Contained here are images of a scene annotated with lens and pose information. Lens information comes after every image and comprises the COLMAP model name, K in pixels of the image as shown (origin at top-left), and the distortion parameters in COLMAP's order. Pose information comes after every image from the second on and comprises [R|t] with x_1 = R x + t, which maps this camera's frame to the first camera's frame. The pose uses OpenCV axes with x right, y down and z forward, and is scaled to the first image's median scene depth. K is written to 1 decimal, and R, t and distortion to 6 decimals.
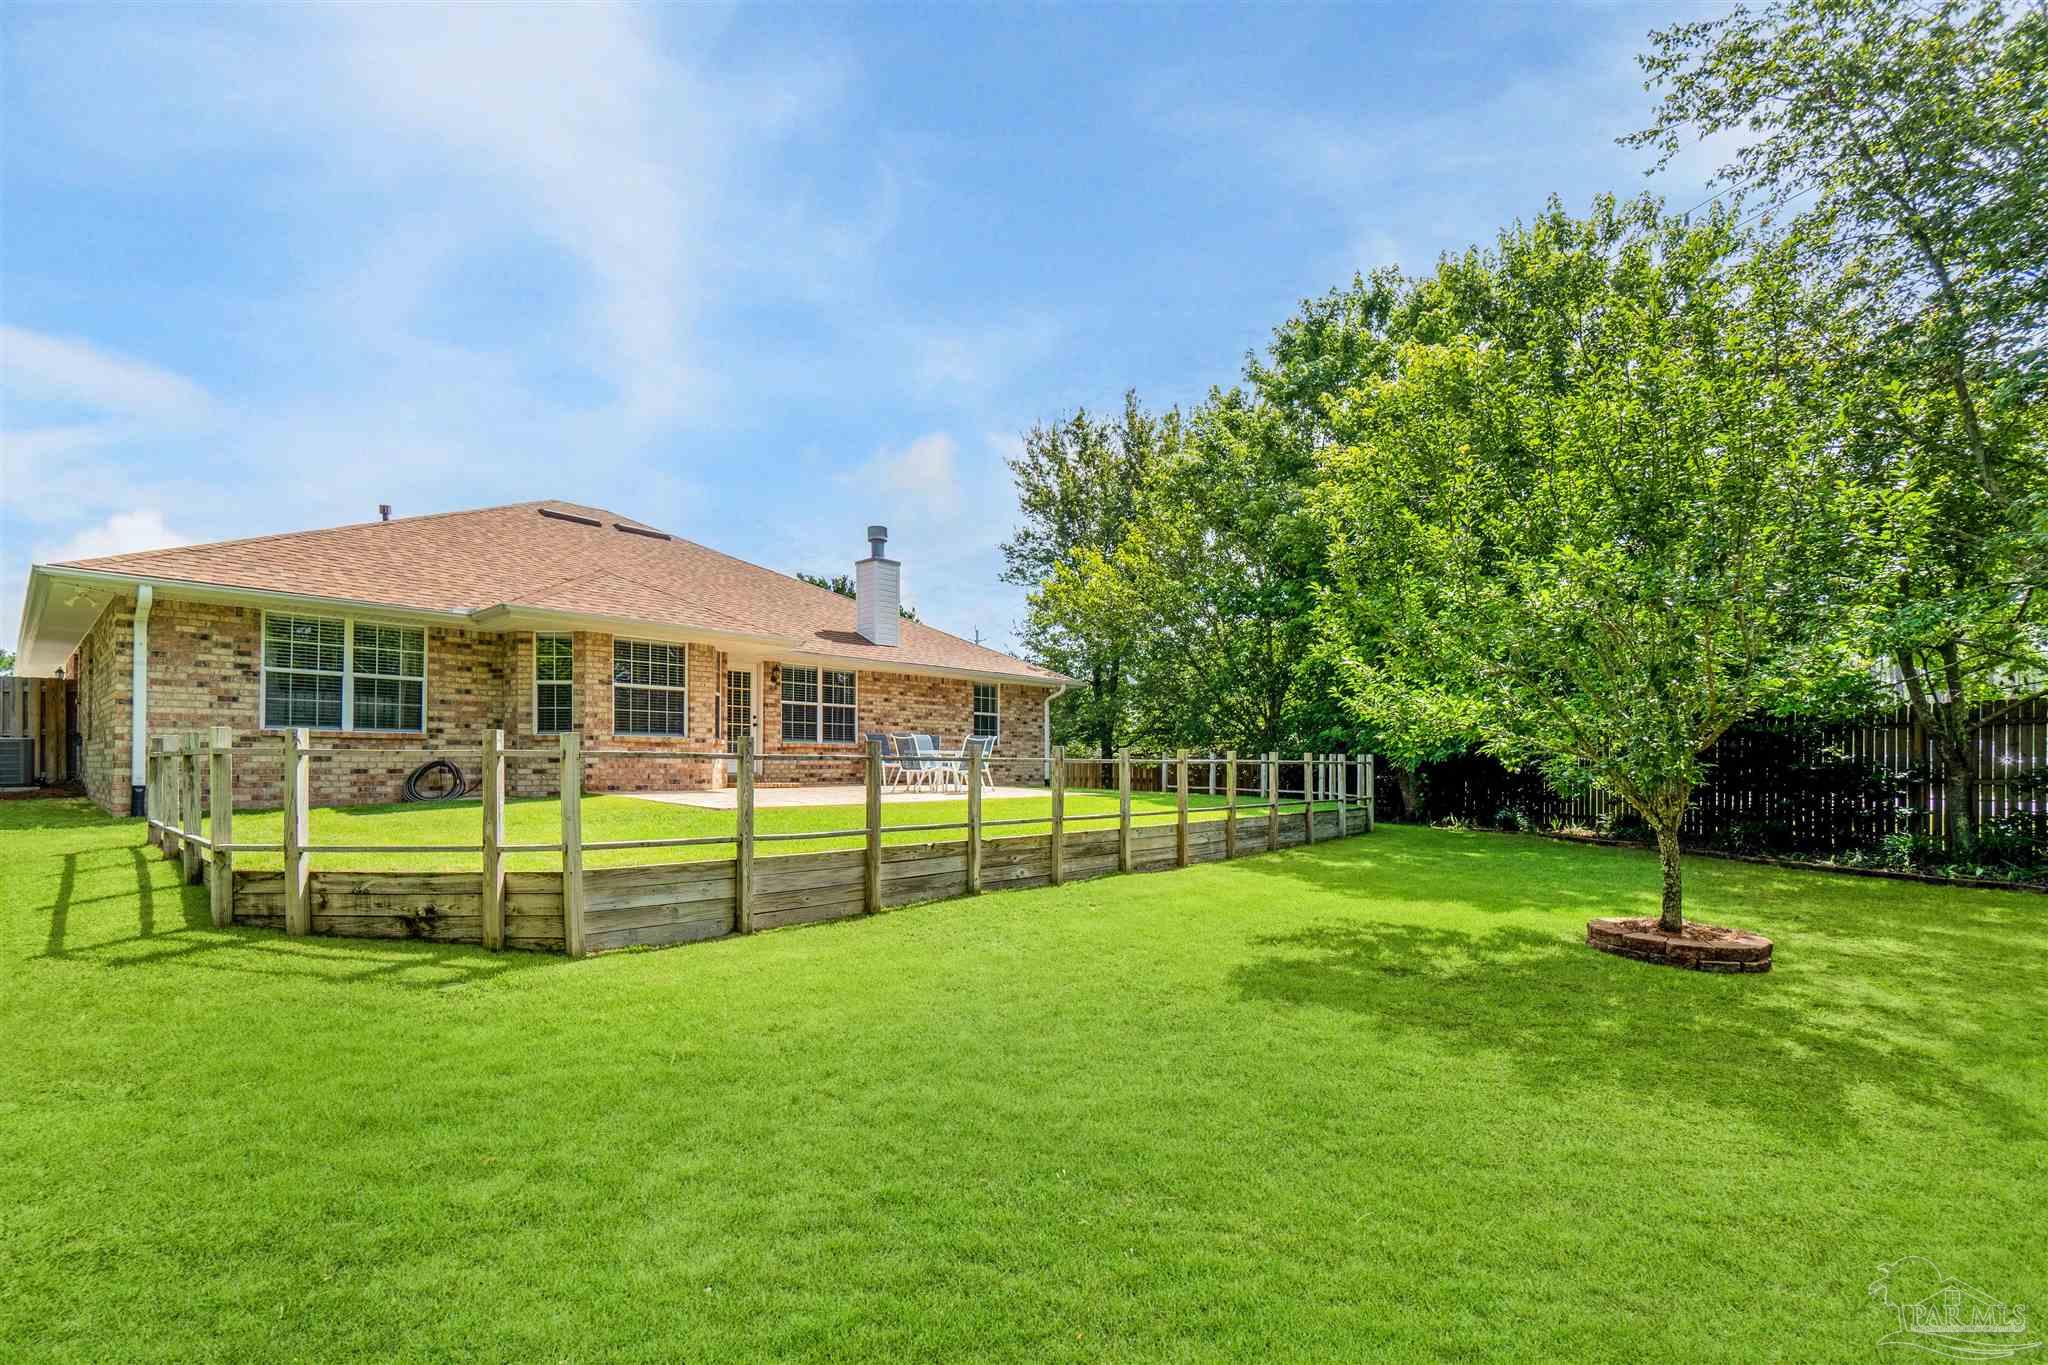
lens RADIAL K [[886.6, 0, 1002.6], [0, 886.6, 679.7], [0, 0, 1]] dist [0.000414, 0.000120]
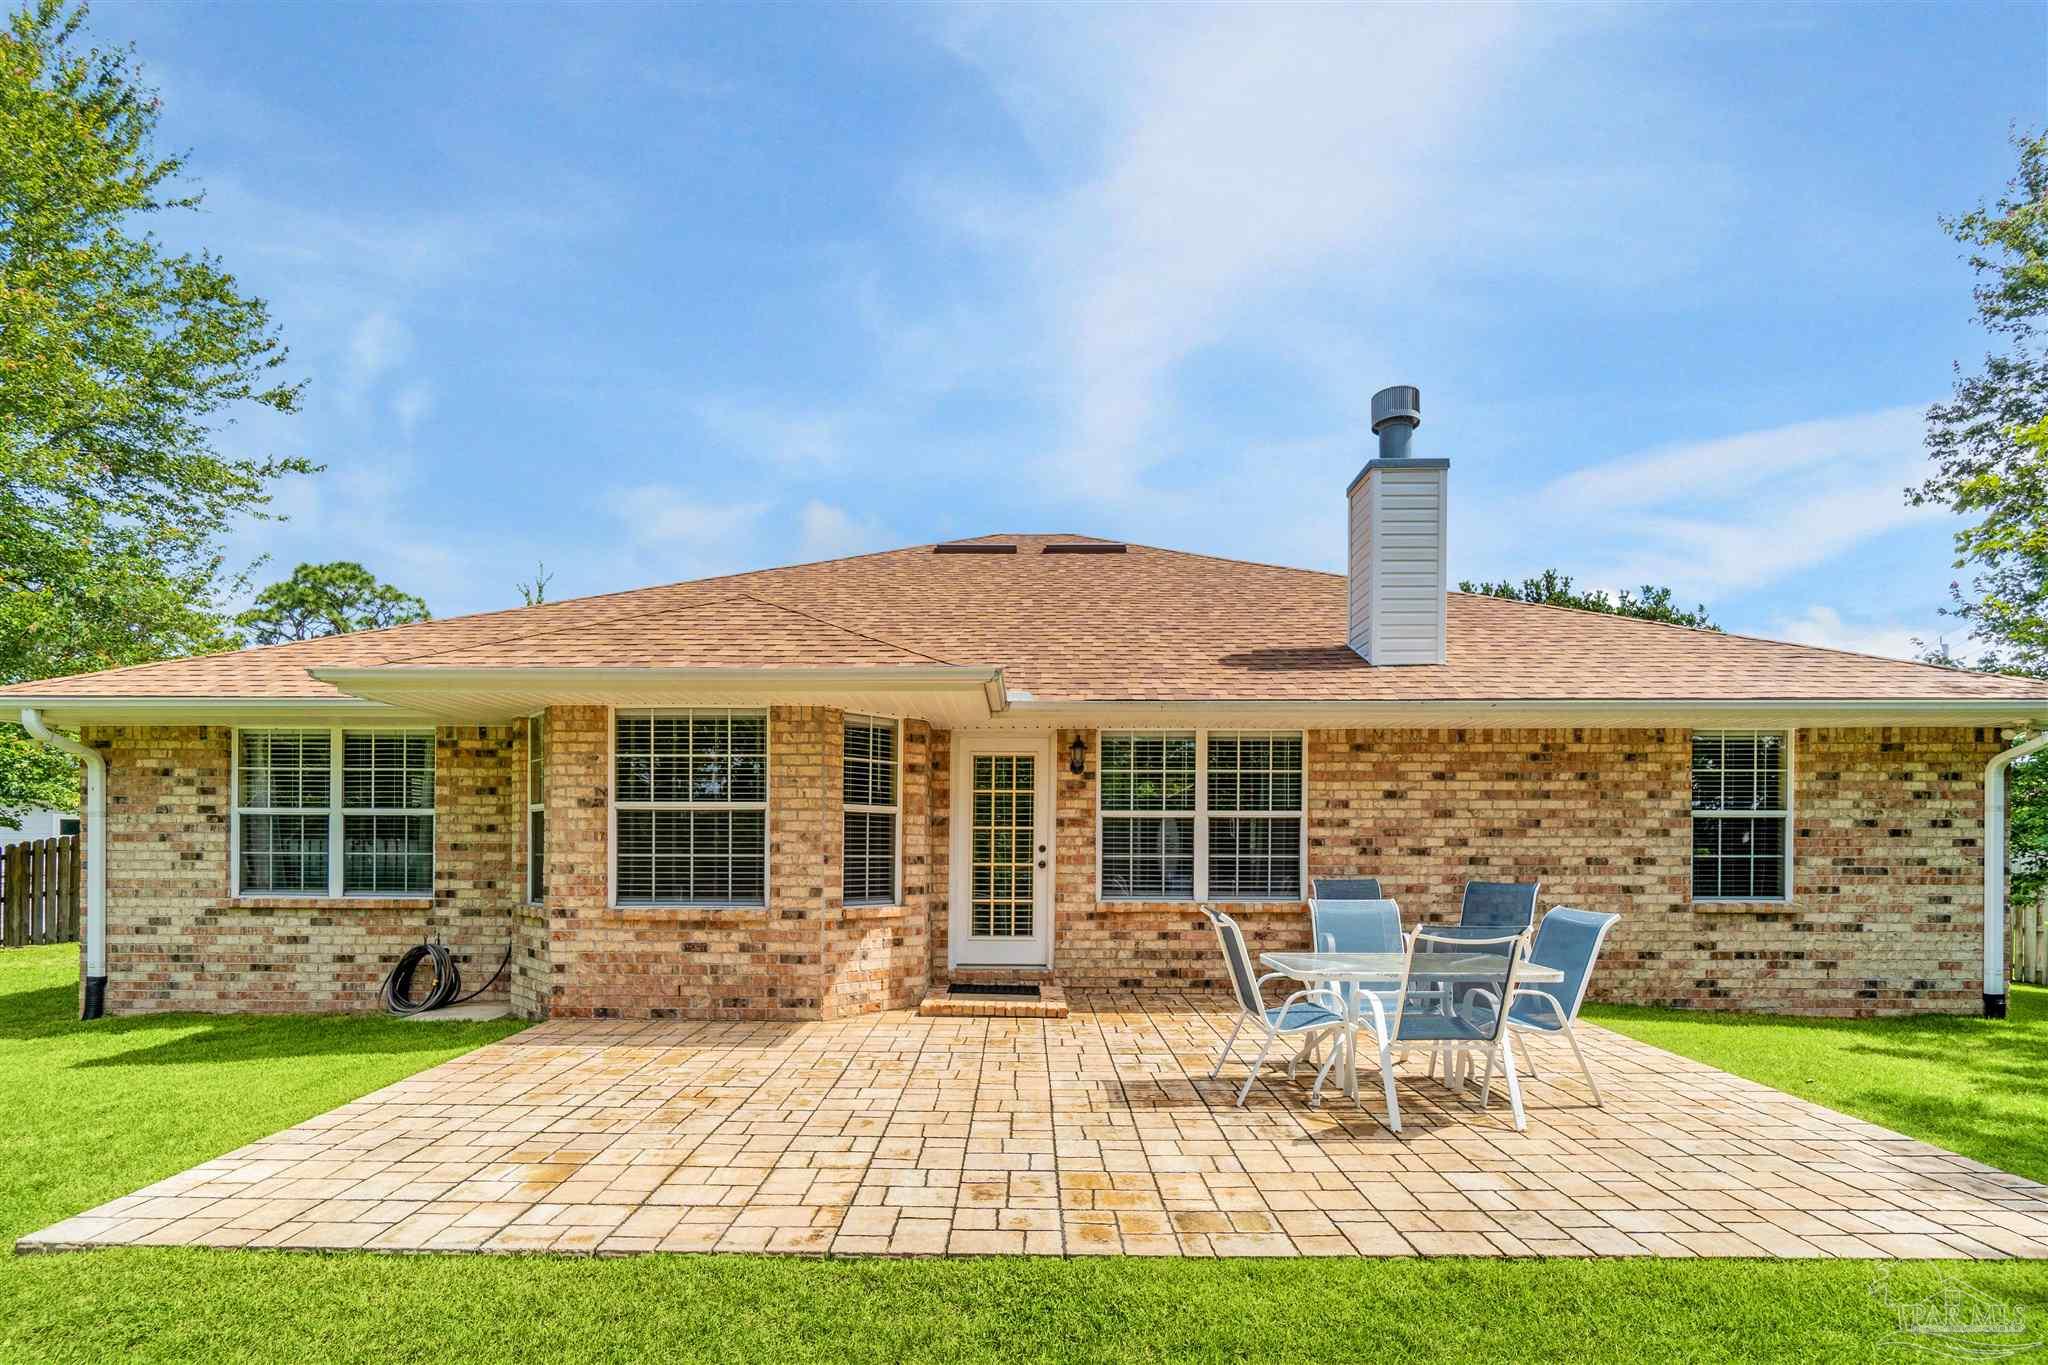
lens RADIAL K [[918.4, 0, 1022.8], [0, 918.4, 851.3], [0, 0, 1]] dist [-0.001673, 0.000164]
pose [[0.670034, -0.000206, -0.742331, 0.107160], [0.069425, 0.995635, 0.062387, 0.015254], [0.739077, -0.093337, 0.667123, 0.850247]]
